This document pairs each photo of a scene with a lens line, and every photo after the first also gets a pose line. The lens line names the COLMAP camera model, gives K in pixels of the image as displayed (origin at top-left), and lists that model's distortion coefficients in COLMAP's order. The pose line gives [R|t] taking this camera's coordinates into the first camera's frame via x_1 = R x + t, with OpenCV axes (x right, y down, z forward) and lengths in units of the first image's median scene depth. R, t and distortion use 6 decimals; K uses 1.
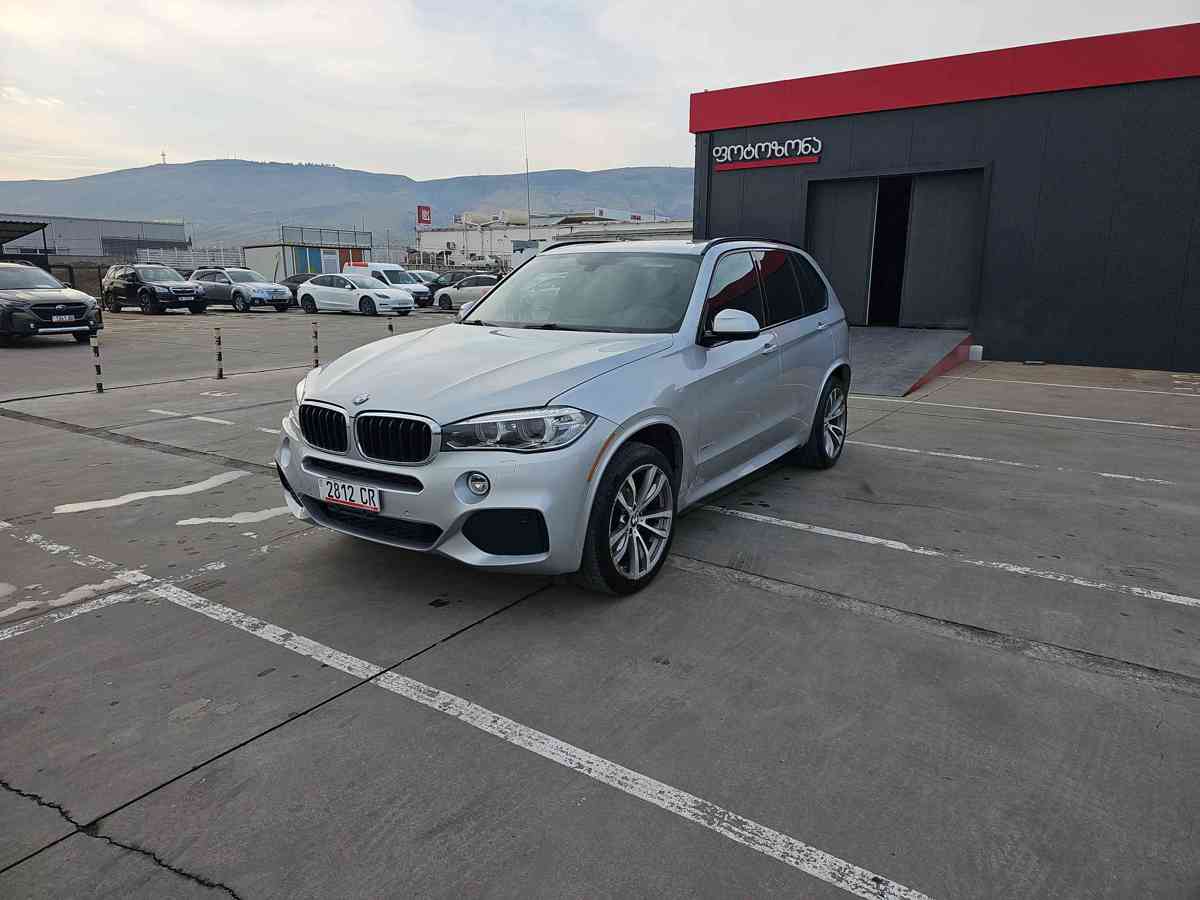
lens RADIAL K [[781.4, 0, 594.9], [0, 781.4, 436.9], [0, 0, 1]] dist [0.066195, -0.058650]
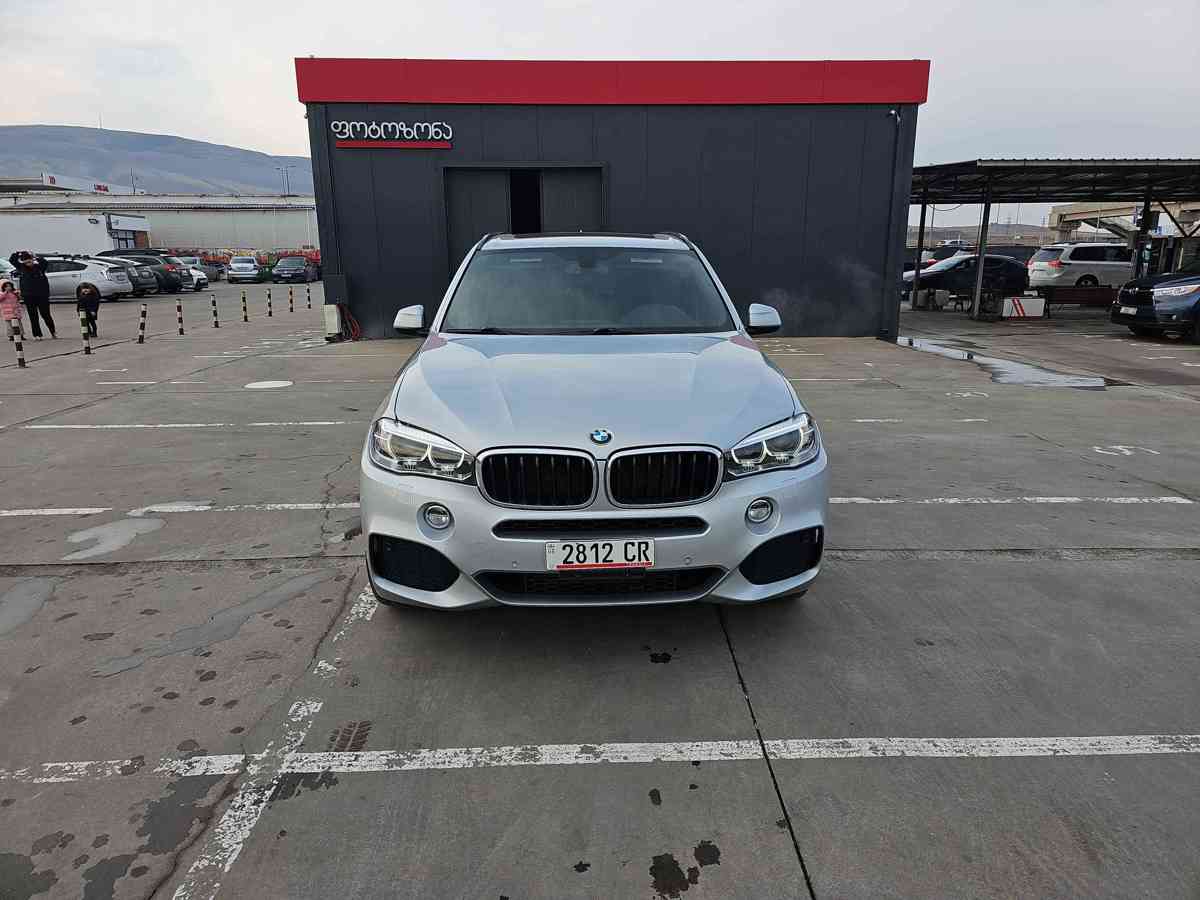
lens RADIAL K [[781.4, 0, 601.9], [0, 781.4, 438.8], [0, 0, 1]] dist [0.066195, -0.058650]
pose [[0.809958, -0.136970, 0.570269, -0.669295], [0.123800, 0.990366, 0.062037, -0.084166], [-0.573272, 0.020352, 0.819112, 0.301470]]
